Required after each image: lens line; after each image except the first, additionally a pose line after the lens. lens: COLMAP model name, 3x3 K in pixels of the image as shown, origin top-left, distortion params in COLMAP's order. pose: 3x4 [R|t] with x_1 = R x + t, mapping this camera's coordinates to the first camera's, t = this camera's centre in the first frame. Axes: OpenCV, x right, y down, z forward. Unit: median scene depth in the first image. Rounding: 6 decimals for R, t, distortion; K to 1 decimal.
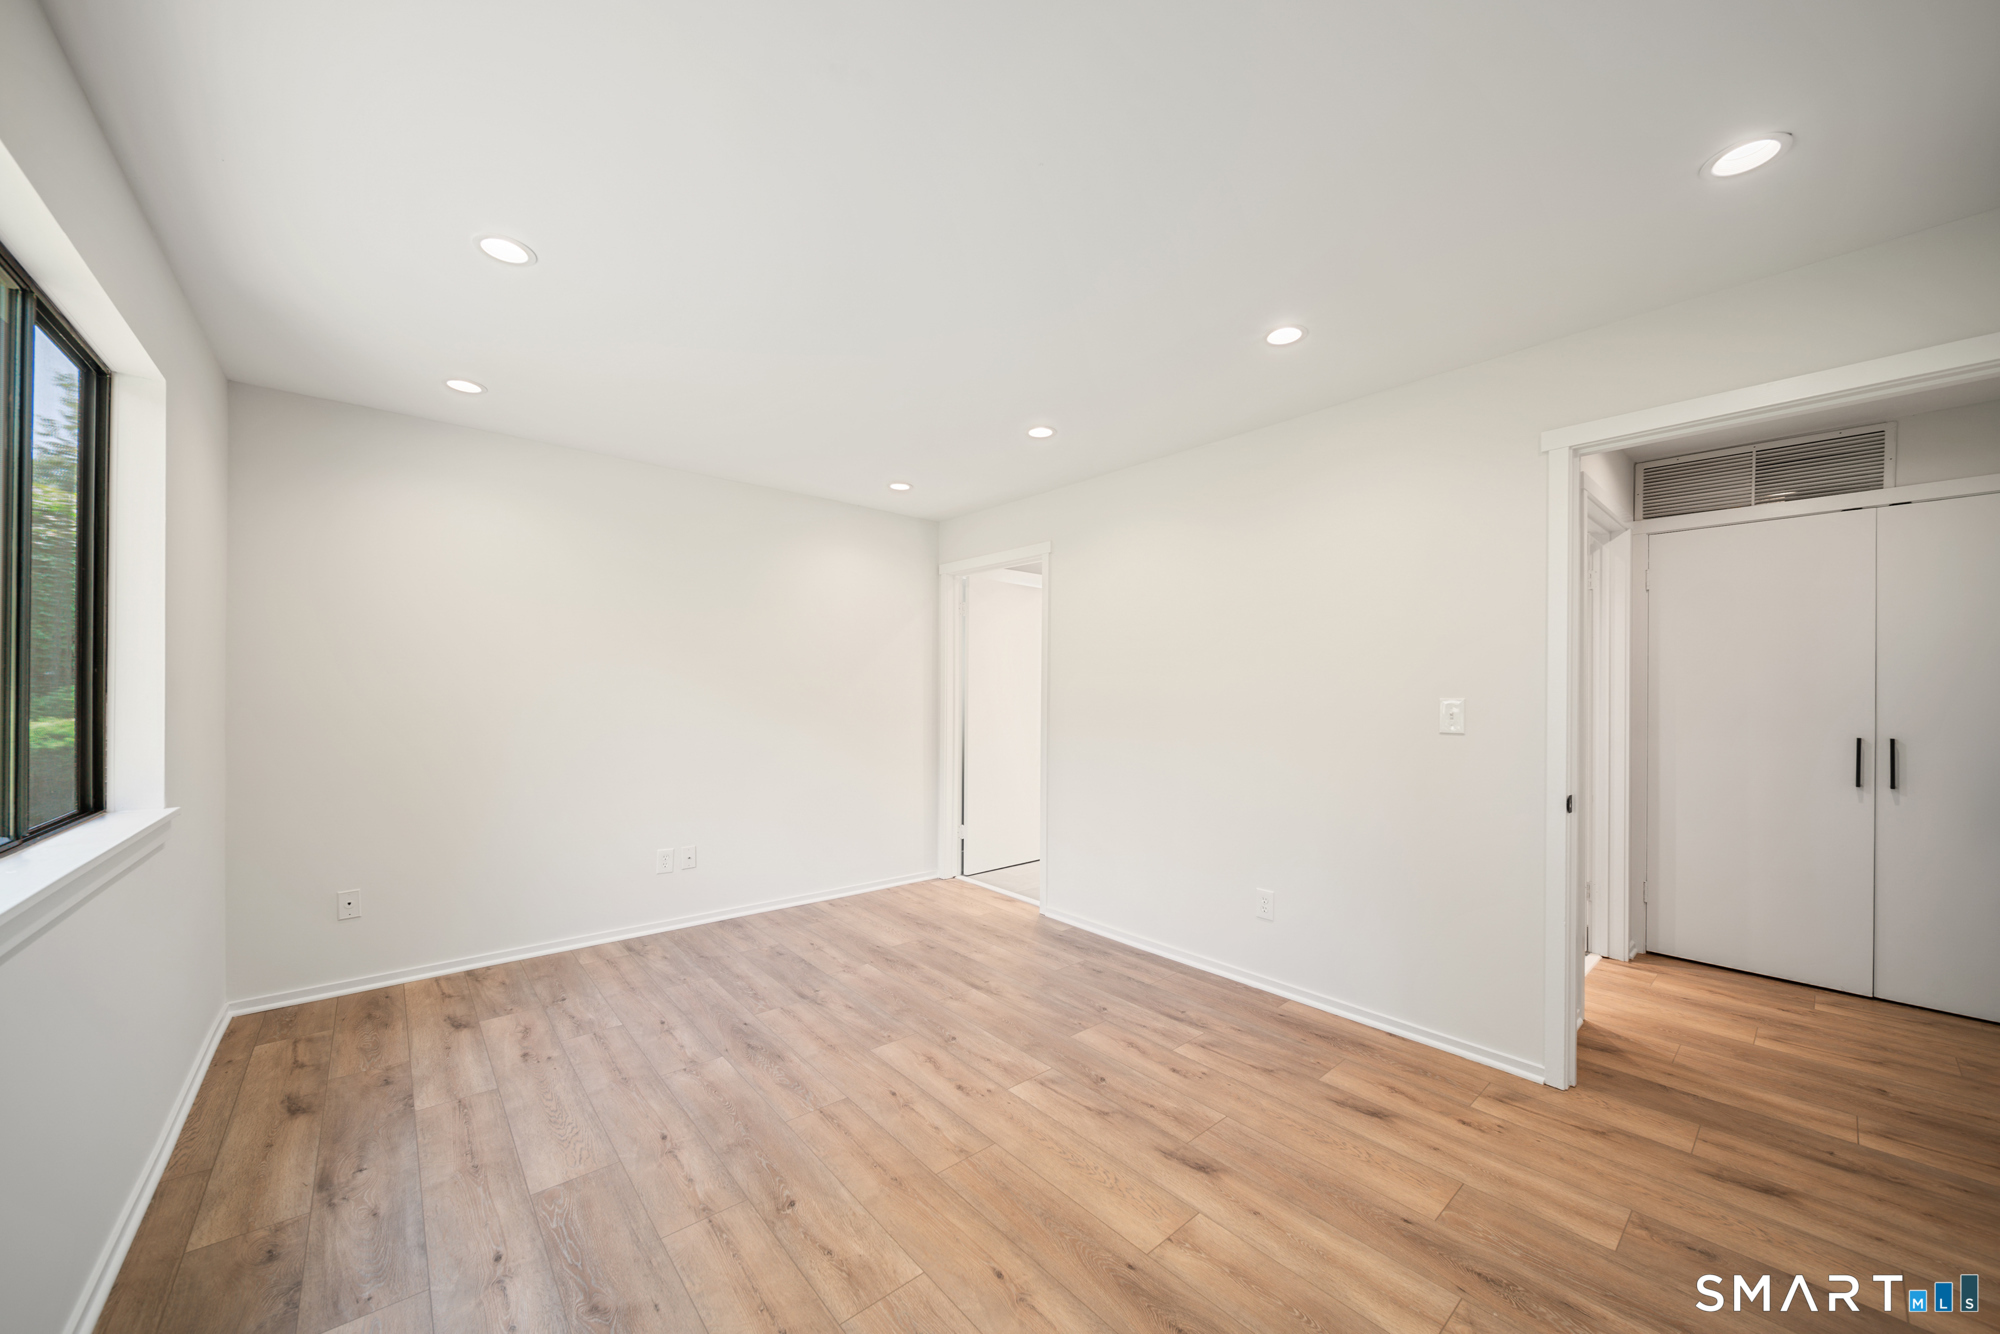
lens RADIAL K [[707.8, 0, 996.6], [0, 707.8, 686.0], [0, 0, 1]] dist [-0.000878, -0.000492]
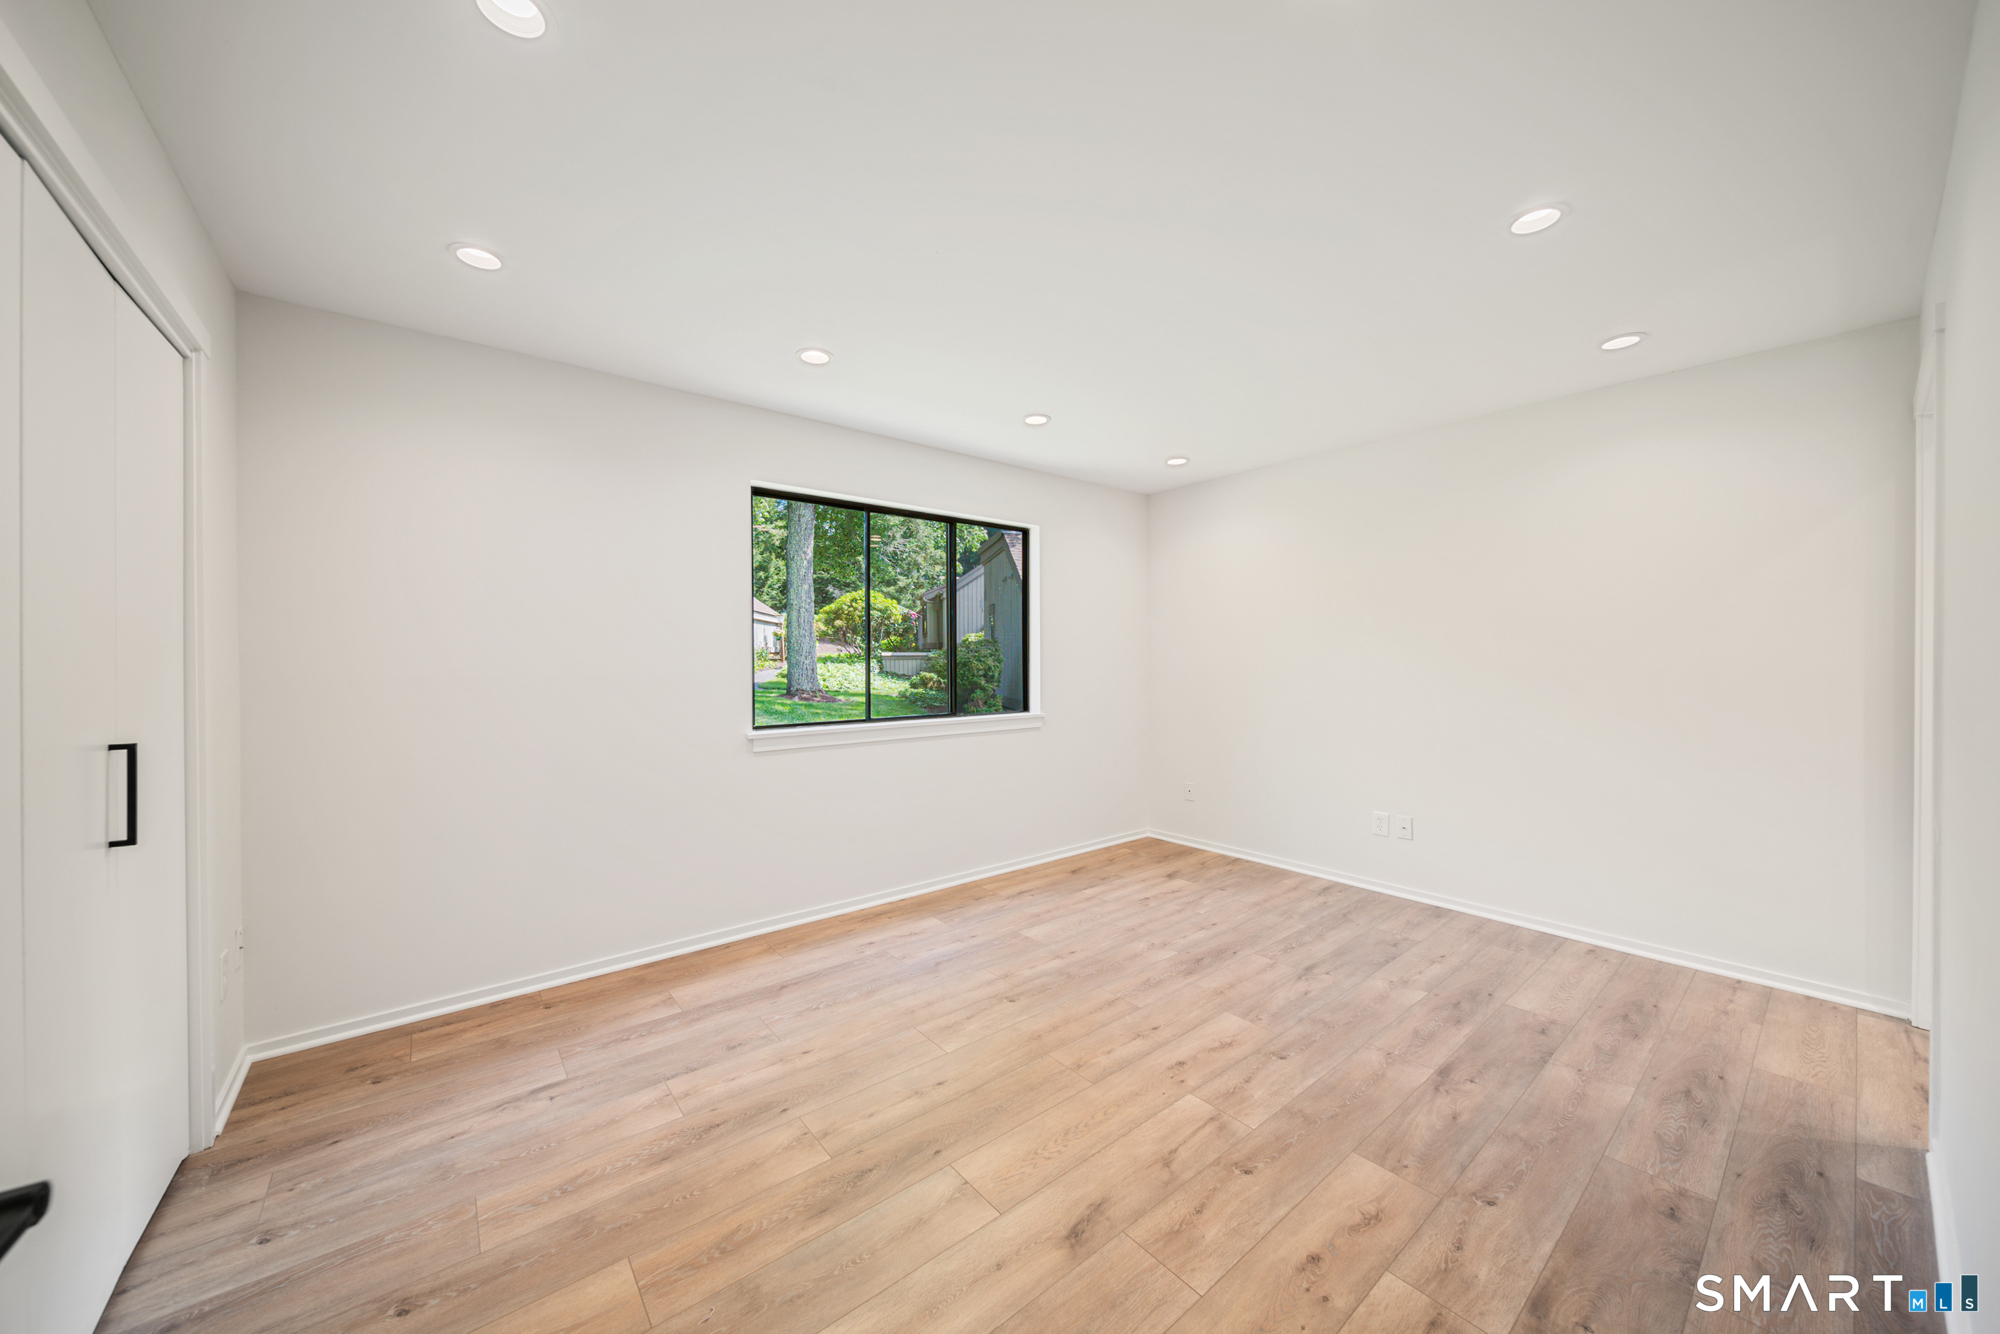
lens RADIAL K [[707.8, 0, 997.6], [0, 707.8, 665.9], [0, 0, 1]] dist [-0.000878, -0.000492]
pose [[-0.025299, -0.000501, -0.999680, 0.793141], [0.013984, 0.999902, -0.000855, 0.020386], [0.999582, -0.014001, -0.025289, 0.675897]]
